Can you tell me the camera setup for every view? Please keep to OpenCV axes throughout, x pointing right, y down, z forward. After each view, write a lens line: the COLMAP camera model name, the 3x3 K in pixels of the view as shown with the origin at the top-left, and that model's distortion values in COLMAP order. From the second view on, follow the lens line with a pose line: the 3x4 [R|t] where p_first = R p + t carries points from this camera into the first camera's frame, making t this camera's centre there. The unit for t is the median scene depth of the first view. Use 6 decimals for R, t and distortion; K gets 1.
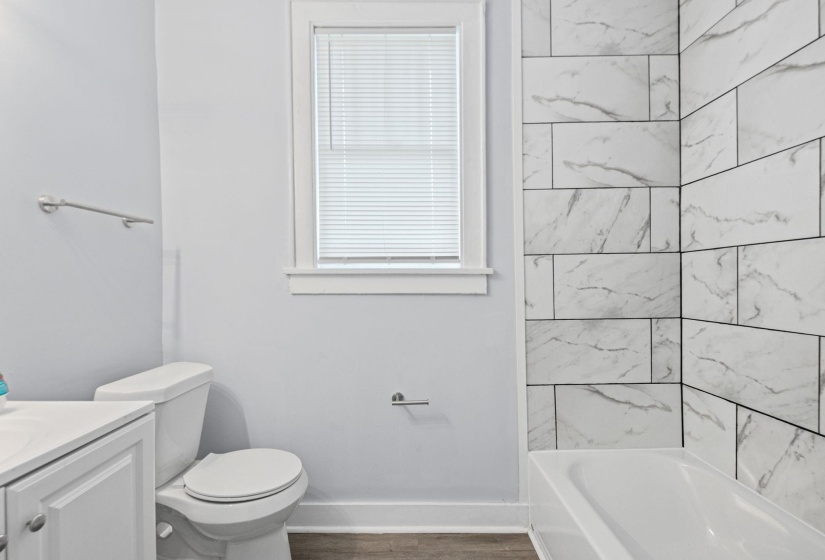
lens RADIAL K [[361.8, 0, 412.2], [0, 361.8, 277.2], [0, 0, 1]] dist [0.000937, -0.000848]
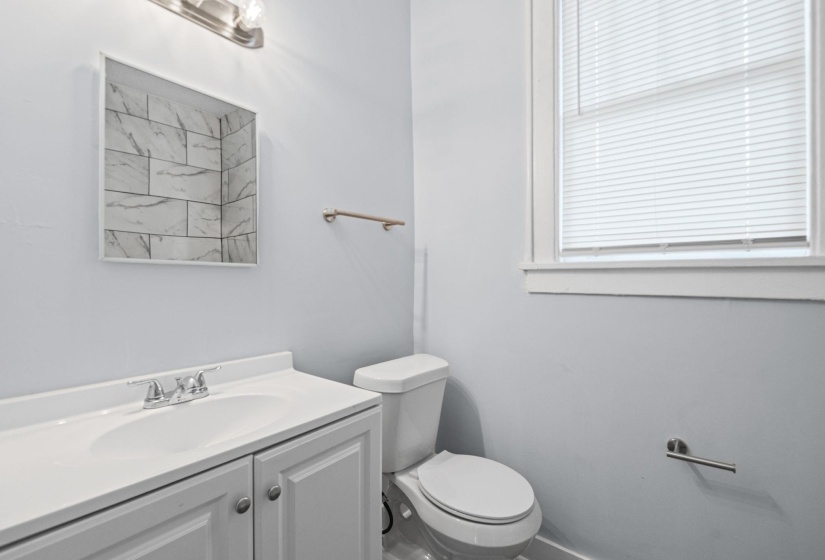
lens RADIAL K [[369.4, 0, 412.5], [0, 369.4, 280.0], [0, 0, 1]] dist [0.010743, -0.008109]
pose [[0.780012, 0.007000, -0.625725, 0.006459], [0.004941, 0.999837, 0.017344, -0.000639], [0.625745, -0.016620, 0.779851, 0.142480]]
